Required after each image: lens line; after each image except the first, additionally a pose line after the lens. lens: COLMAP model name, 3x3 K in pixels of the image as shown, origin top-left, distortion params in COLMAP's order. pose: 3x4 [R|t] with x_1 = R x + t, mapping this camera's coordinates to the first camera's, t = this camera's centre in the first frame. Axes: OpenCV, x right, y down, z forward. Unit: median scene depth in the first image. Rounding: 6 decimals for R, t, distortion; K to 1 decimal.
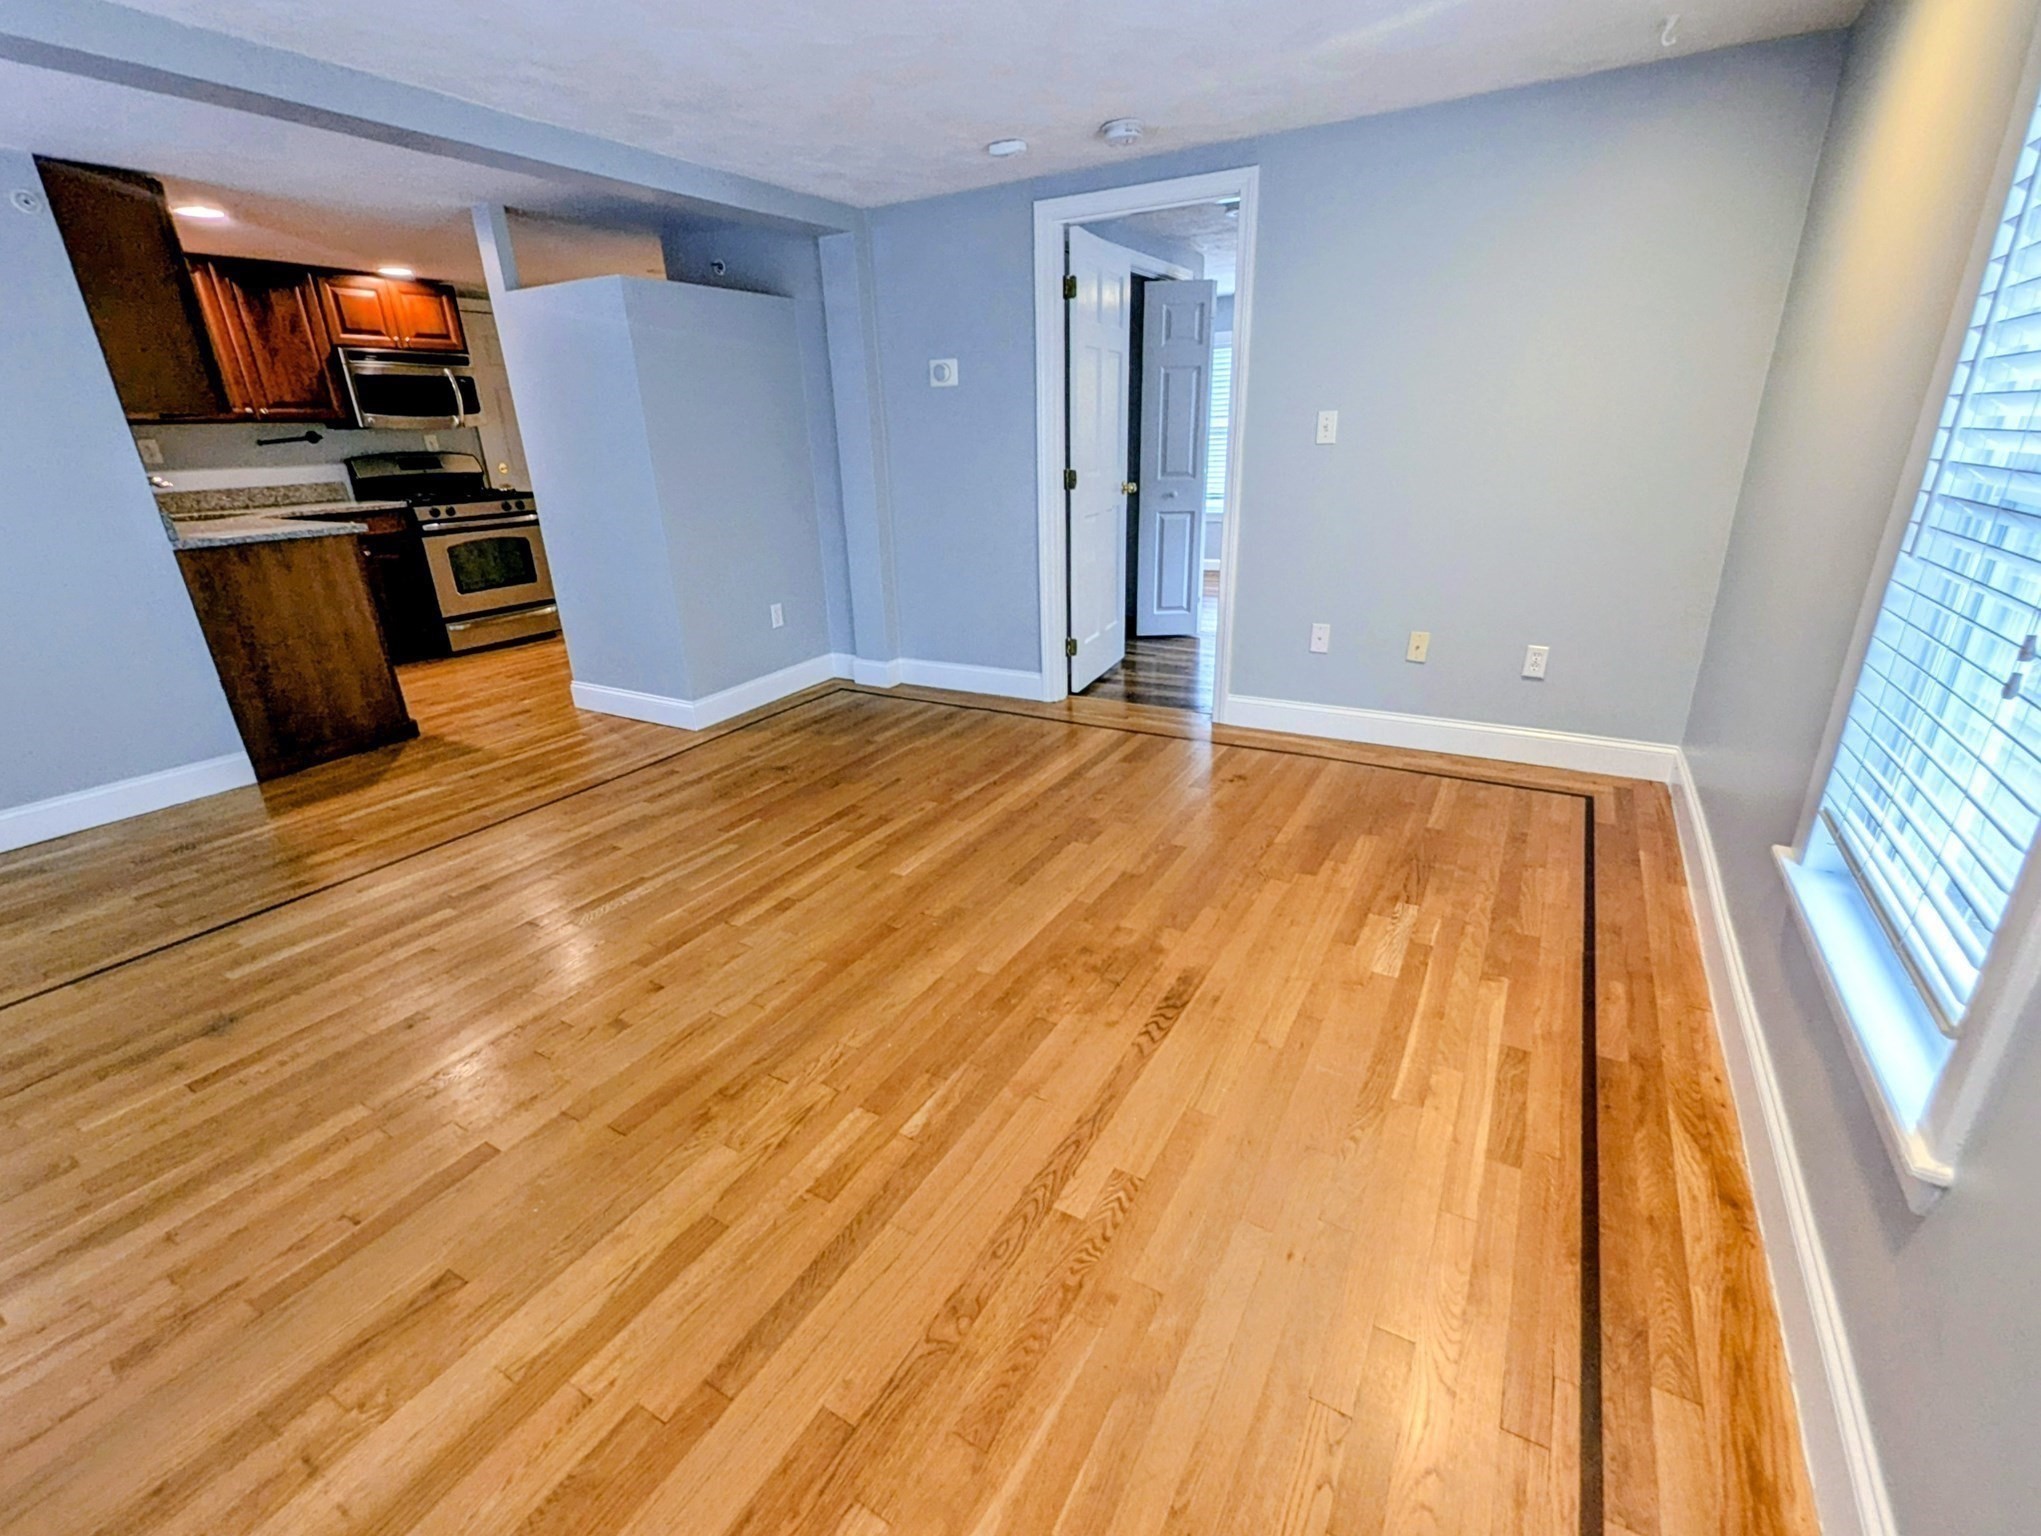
lens RADIAL K [[902.8, 0, 1015.2], [0, 902.8, 773.7], [0, 0, 1]] dist [0.007640, 0.000156]
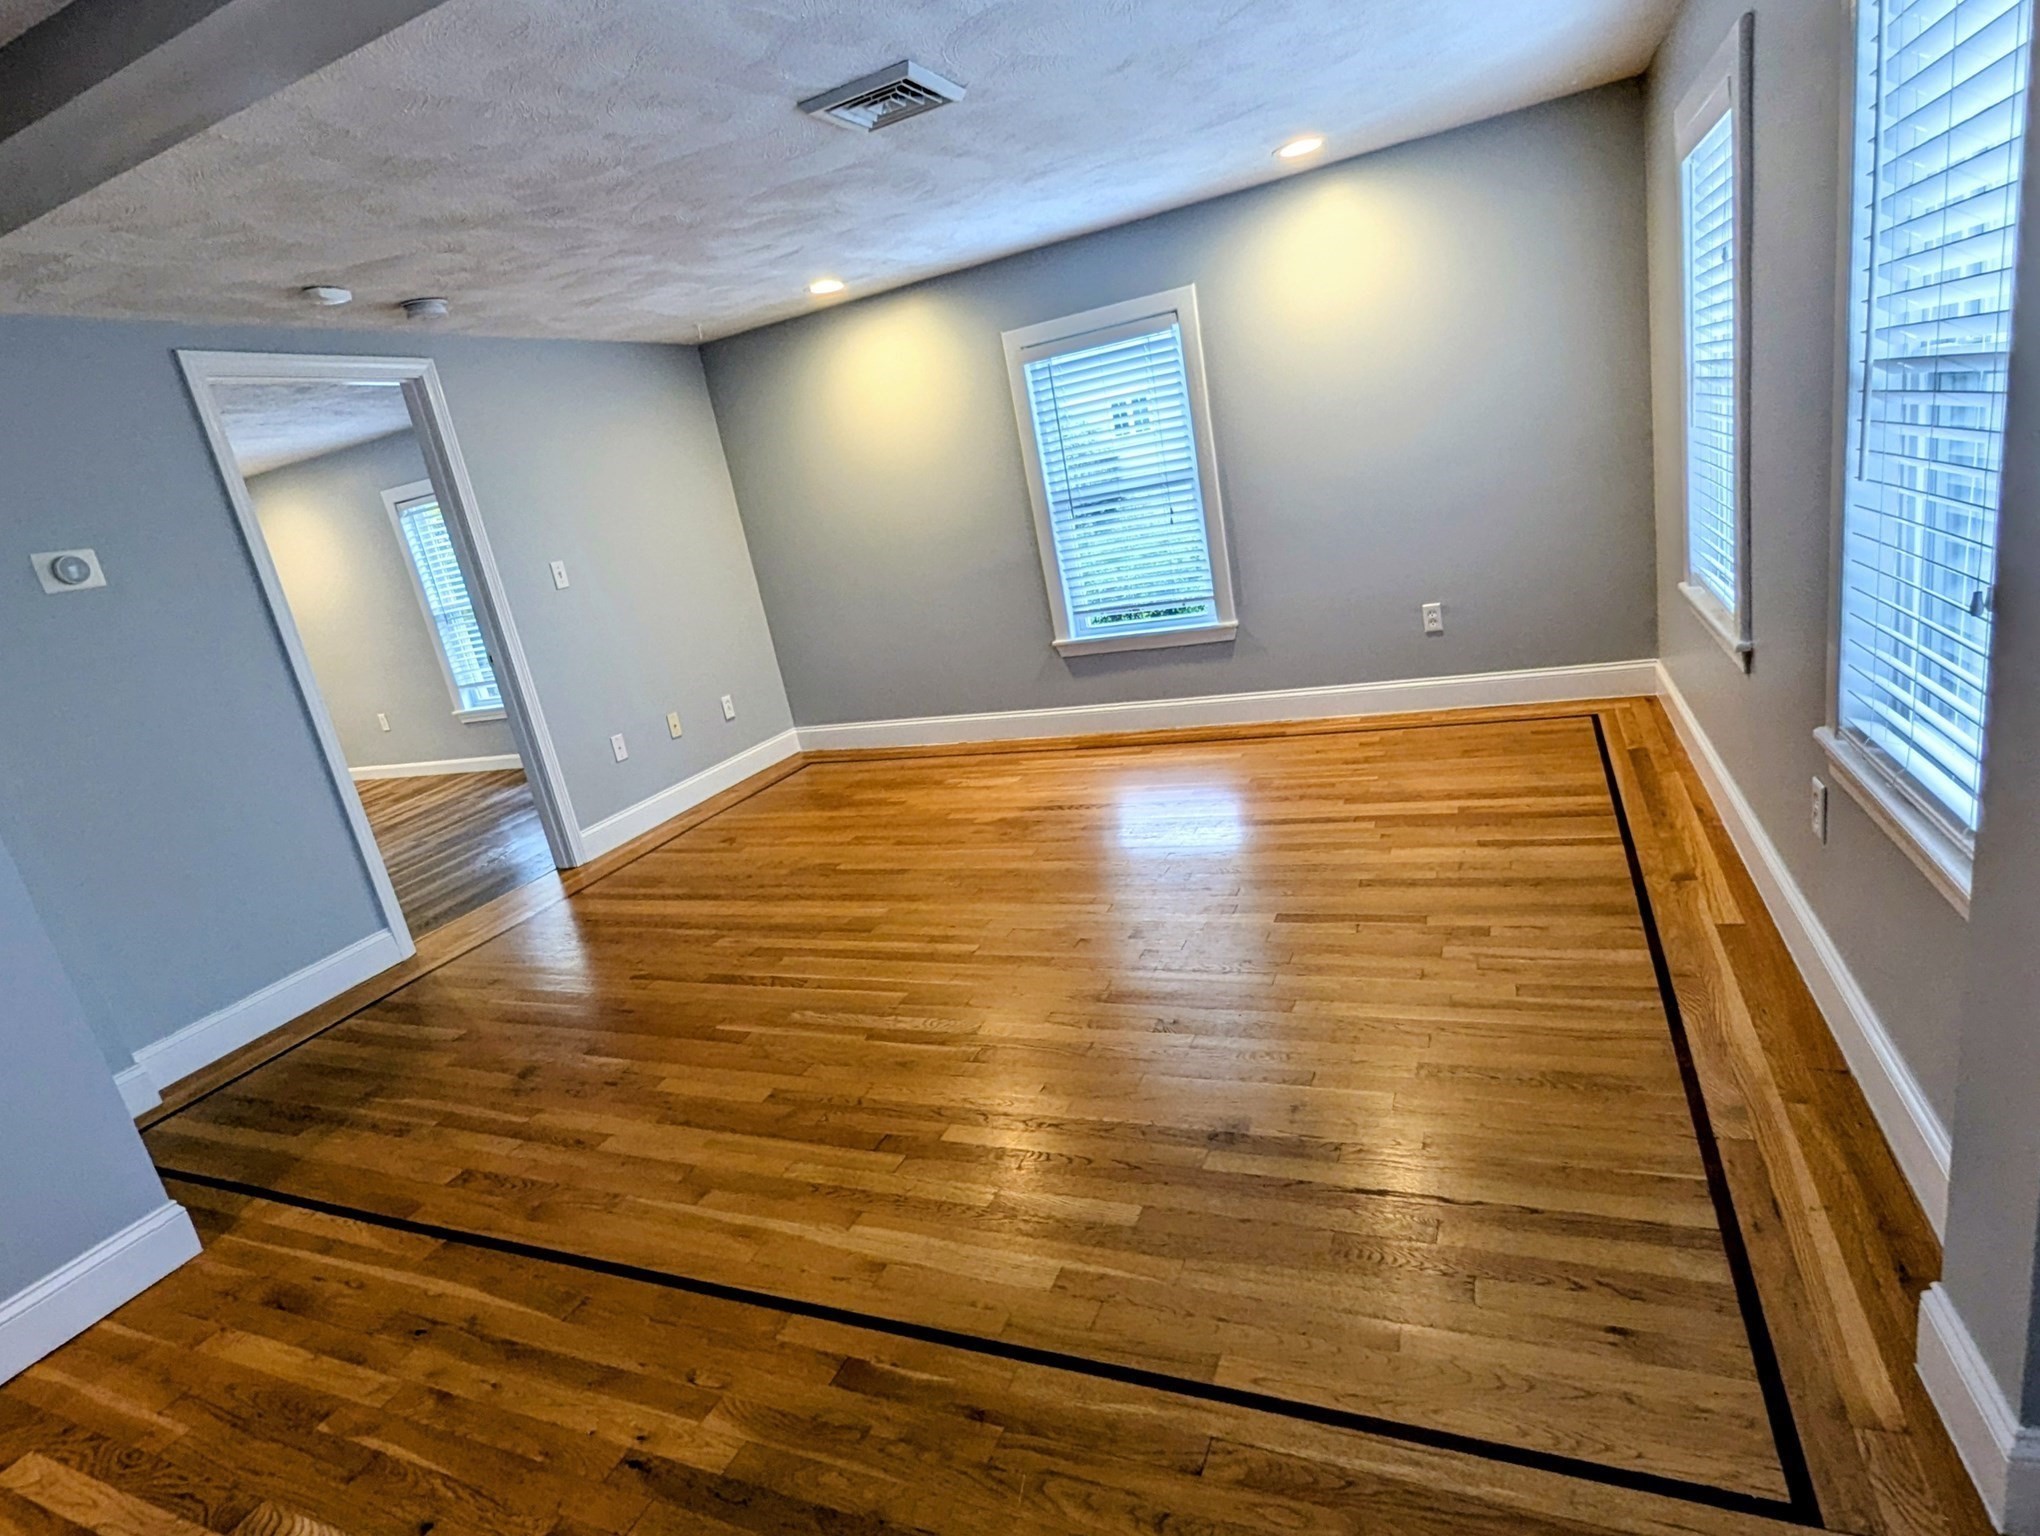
lens RADIAL K [[1048.3, 0, 1032.0], [0, 1048.3, 770.7], [0, 0, 1]] dist [-0.006348, -0.000994]
pose [[-0.118272, -0.219285, 0.968466, -0.983851], [0.522218, 0.815806, 0.248494, -0.181399], [-0.844571, 0.535140, 0.018028, 0.557205]]
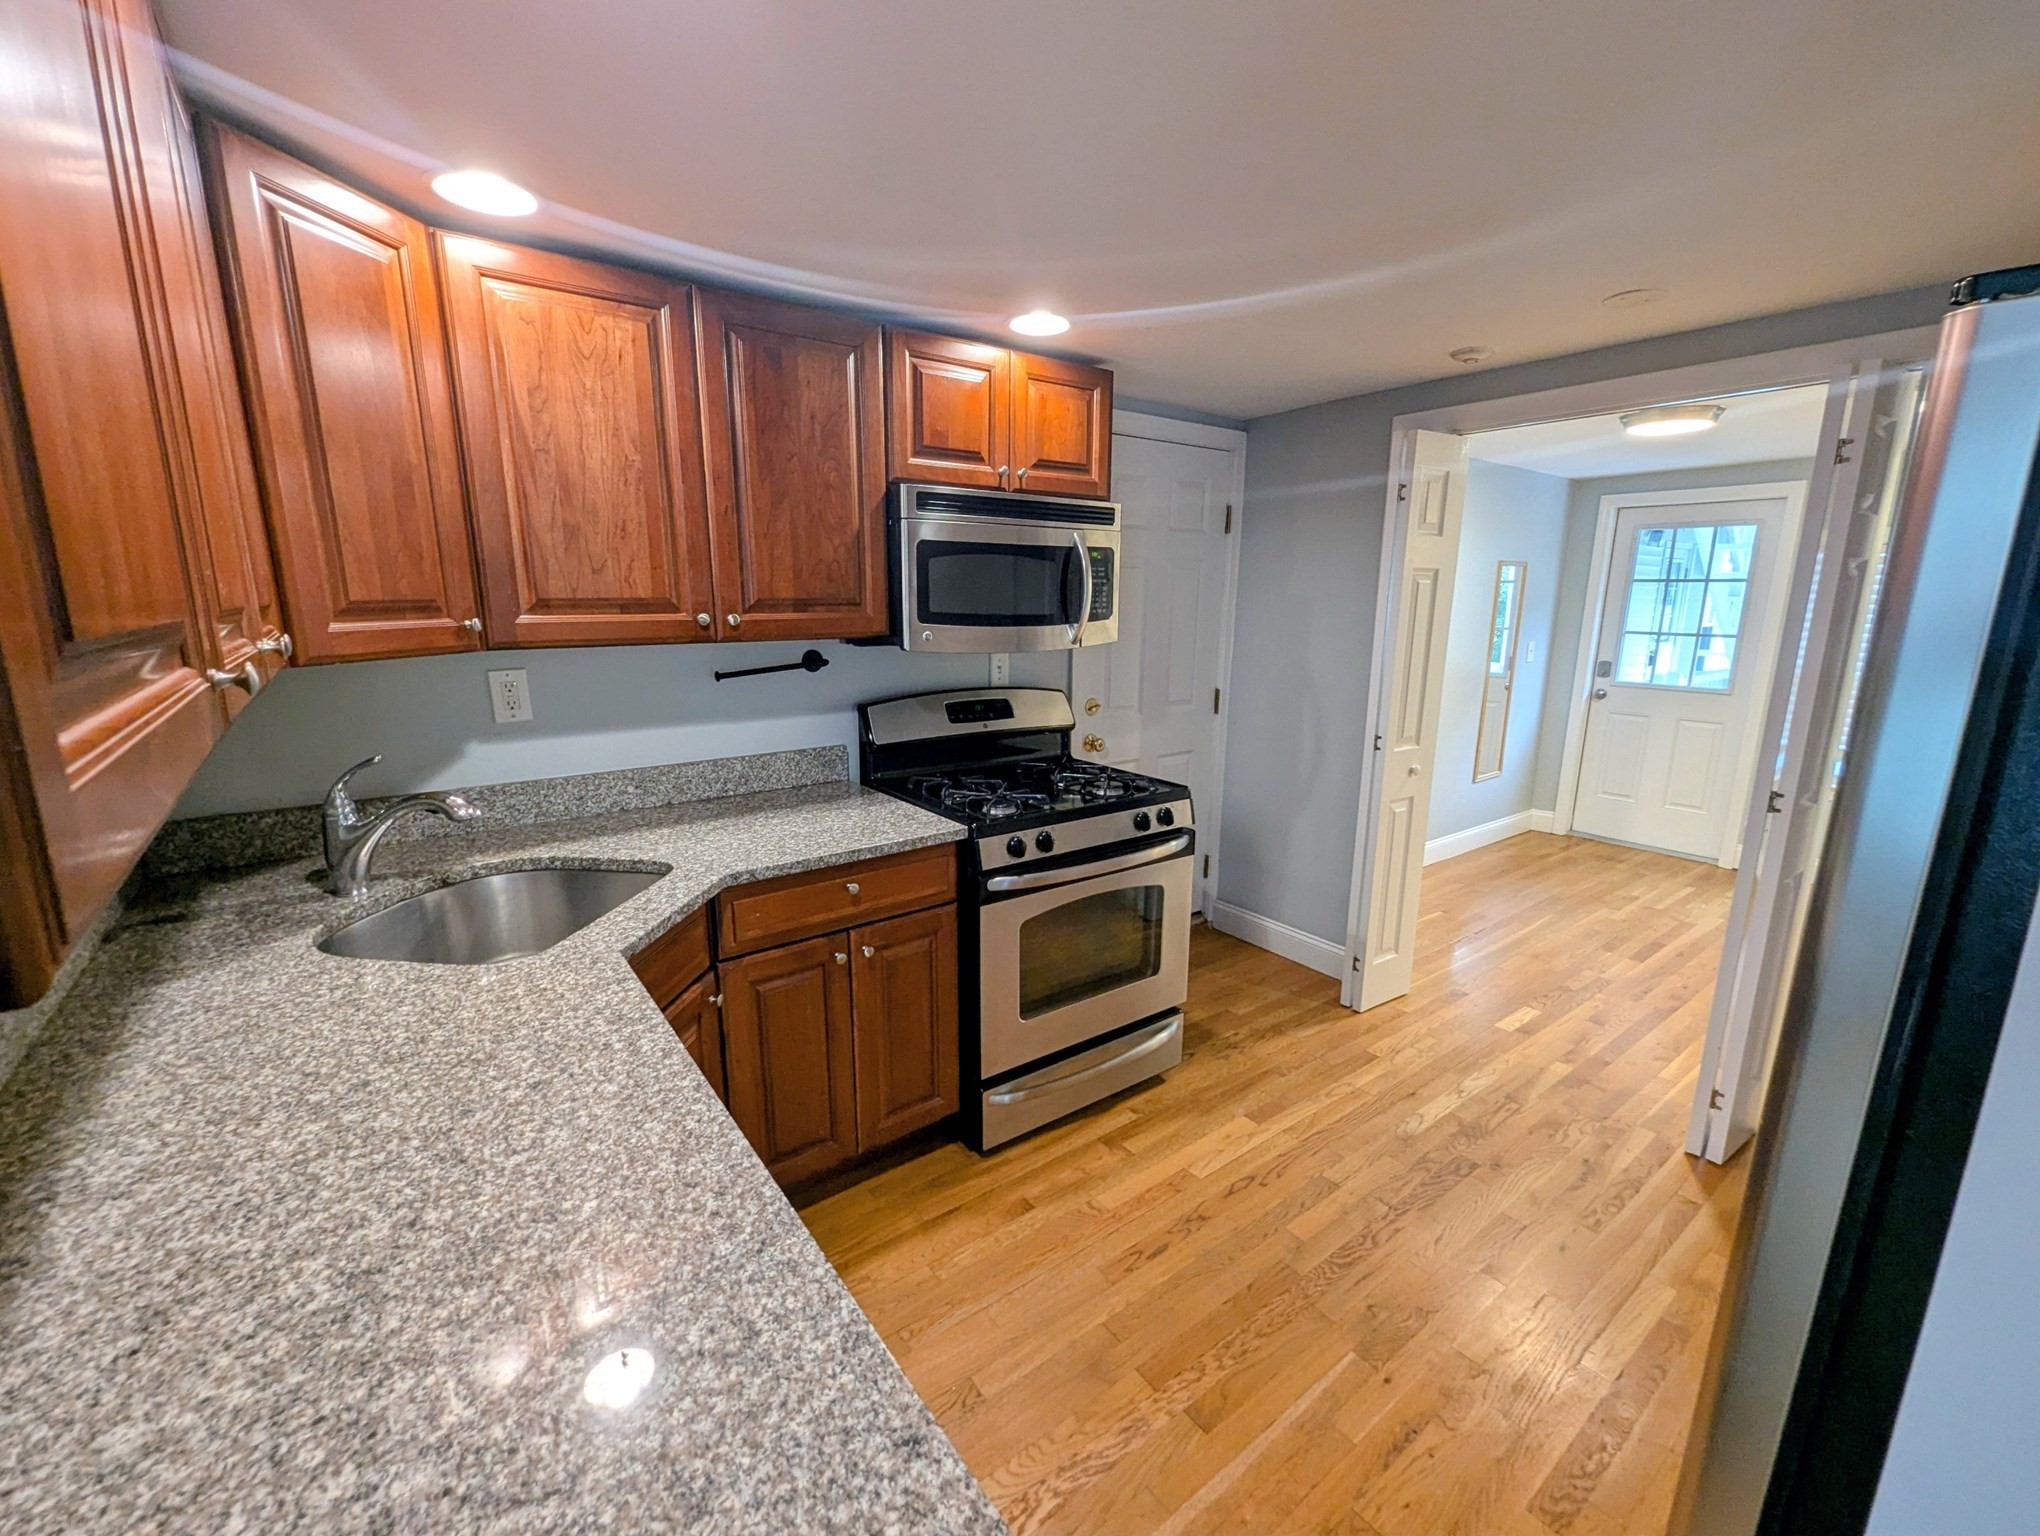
lens RADIAL K [[864.6, 0, 1015.0], [0, 864.6, 778.5], [0, 0, 1]] dist [-0.004896, 0.003237]
pose [[0.921217, 0.106101, -0.374301, -0.708698], [-0.163090, 0.978796, -0.123937, -0.387961], [0.353214, 0.175218, 0.918988, 0.894274]]
